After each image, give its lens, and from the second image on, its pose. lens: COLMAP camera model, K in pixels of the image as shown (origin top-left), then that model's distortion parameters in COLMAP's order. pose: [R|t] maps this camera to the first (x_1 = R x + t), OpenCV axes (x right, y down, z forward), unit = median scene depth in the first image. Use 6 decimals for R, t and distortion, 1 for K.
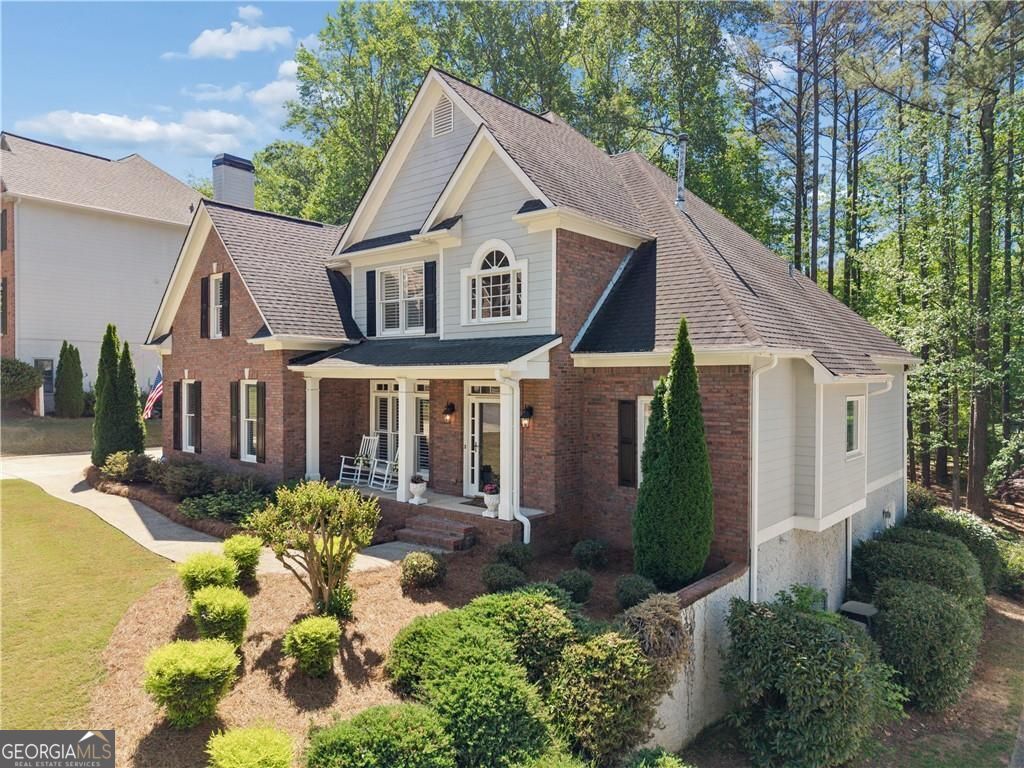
lens RADIAL K [[709.9, 0, 512.0], [0, 709.9, 384.0], [0, 0, 1]] dist [0.042855, -0.003893]
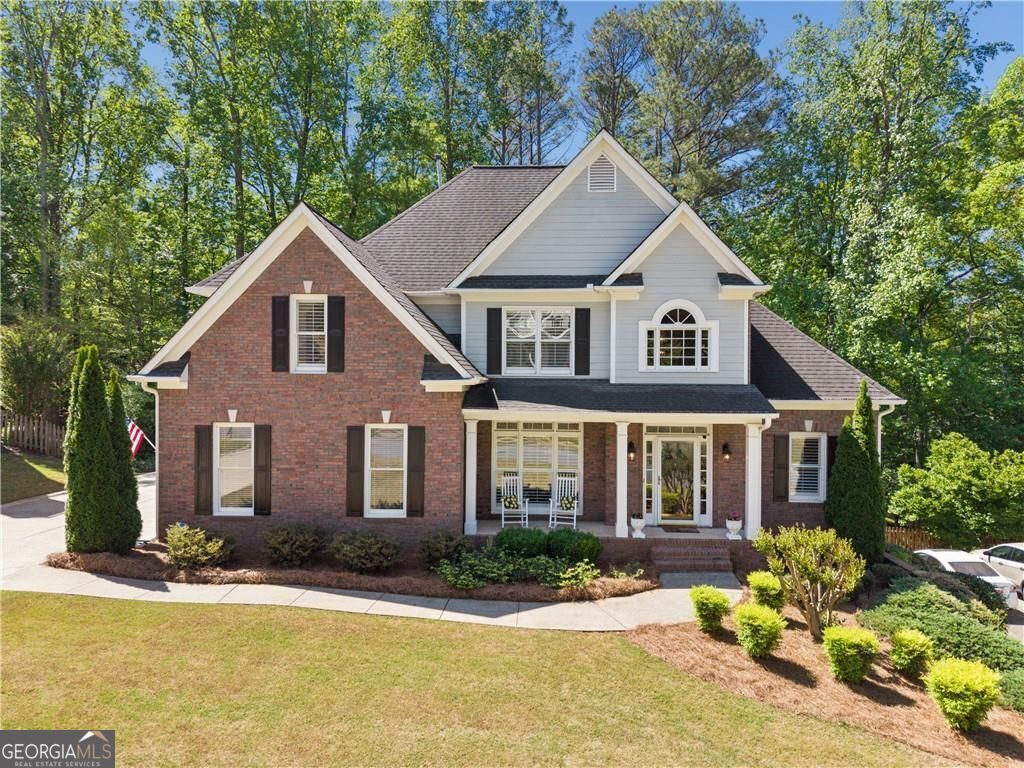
lens RADIAL K [[709.9, 0, 512.0], [0, 709.9, 384.0], [0, 0, 1]] dist [0.042855, -0.003893]
pose [[0.776908, 0.009664, 0.629540, -0.930572], [0.001922, 0.999841, -0.017719, -0.044035], [-0.629612, 0.014976, 0.776766, 0.266270]]
